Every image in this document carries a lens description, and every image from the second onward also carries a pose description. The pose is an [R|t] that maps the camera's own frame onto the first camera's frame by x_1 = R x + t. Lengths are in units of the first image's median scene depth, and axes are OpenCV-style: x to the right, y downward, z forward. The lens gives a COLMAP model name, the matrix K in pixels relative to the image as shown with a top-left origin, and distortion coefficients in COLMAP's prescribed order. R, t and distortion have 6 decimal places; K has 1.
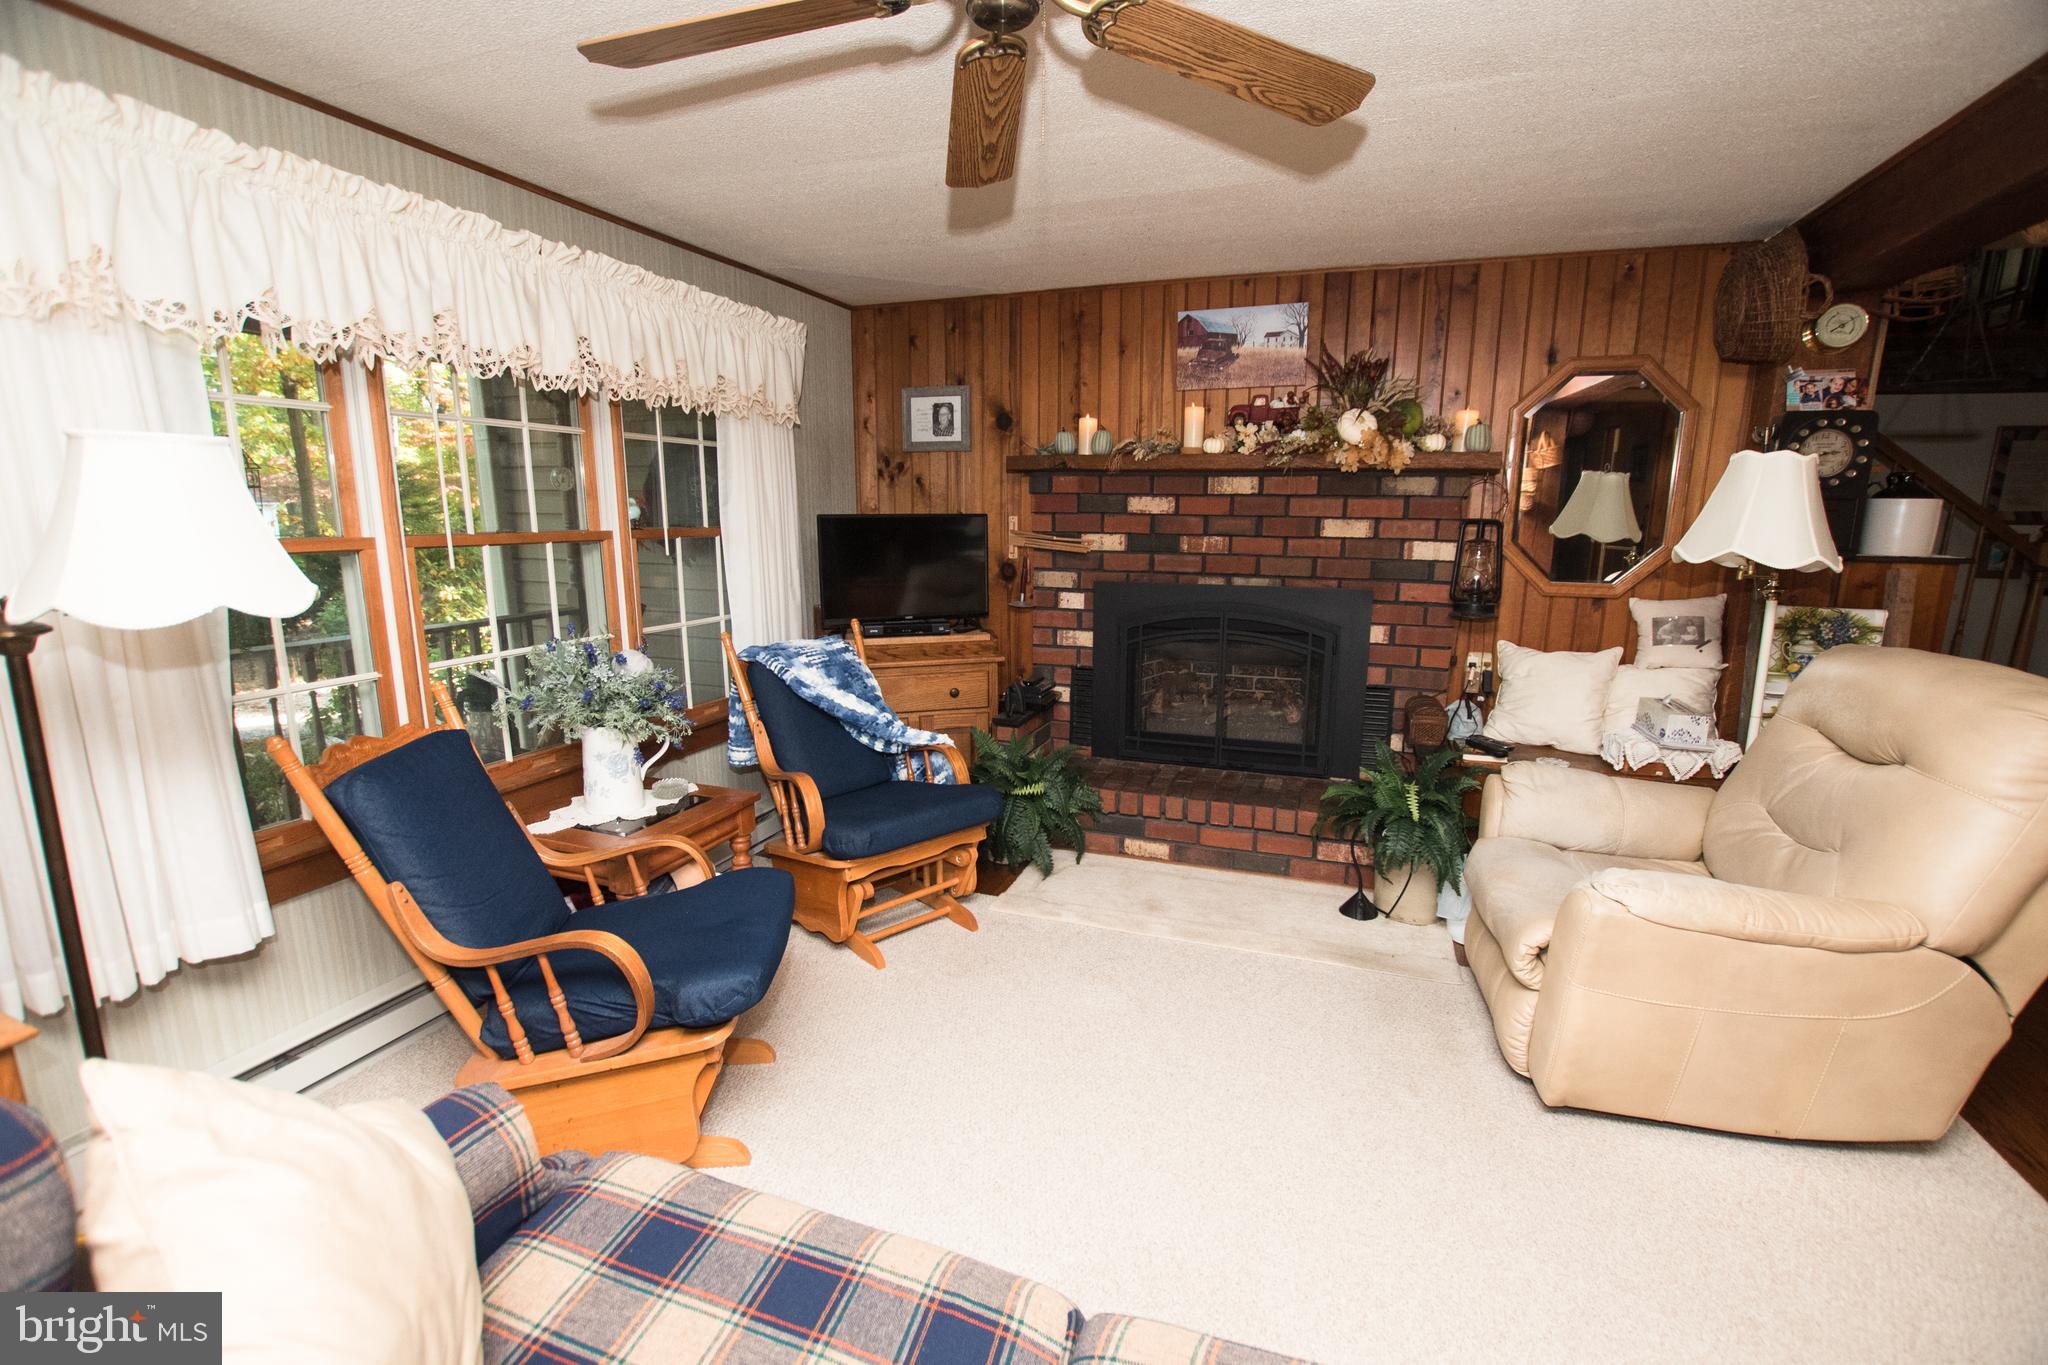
lens RADIAL K [[900.6, 0, 1022.7], [0, 900.6, 685.4], [0, 0, 1]] dist [-0.029245, 0.004386]
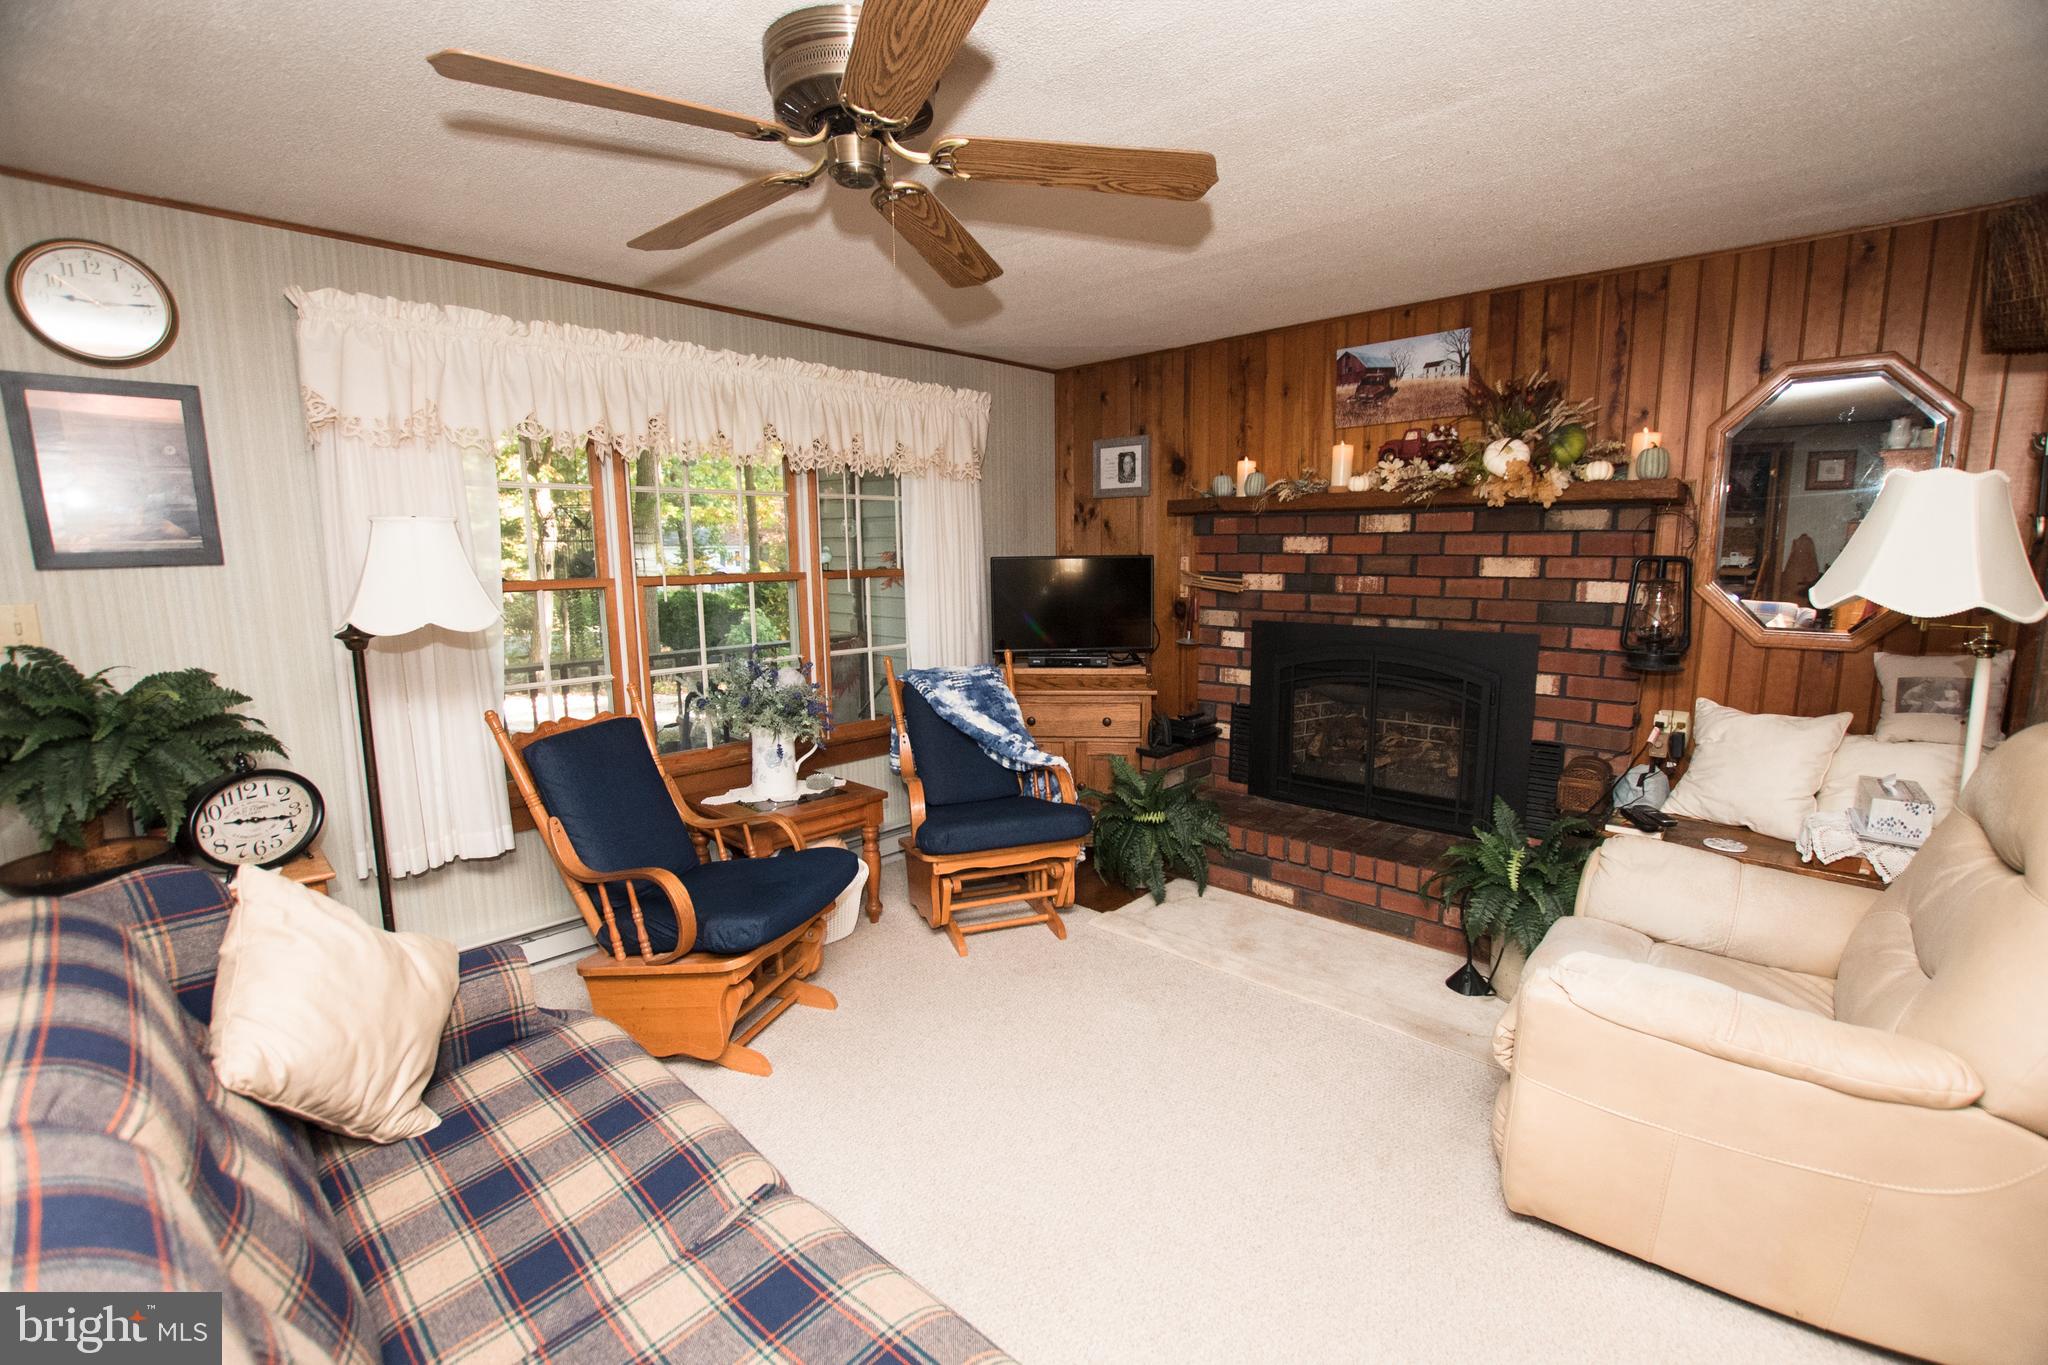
lens RADIAL K [[900.6, 0, 1031.0], [0, 900.6, 686.5], [0, 0, 1]] dist [-0.029245, 0.004386]
pose [[0.918748, 0.046193, -0.392133, 0.305971], [-0.061591, 0.997742, -0.026772, 0.000497], [0.390011, 0.048749, 0.919519, -0.023282]]
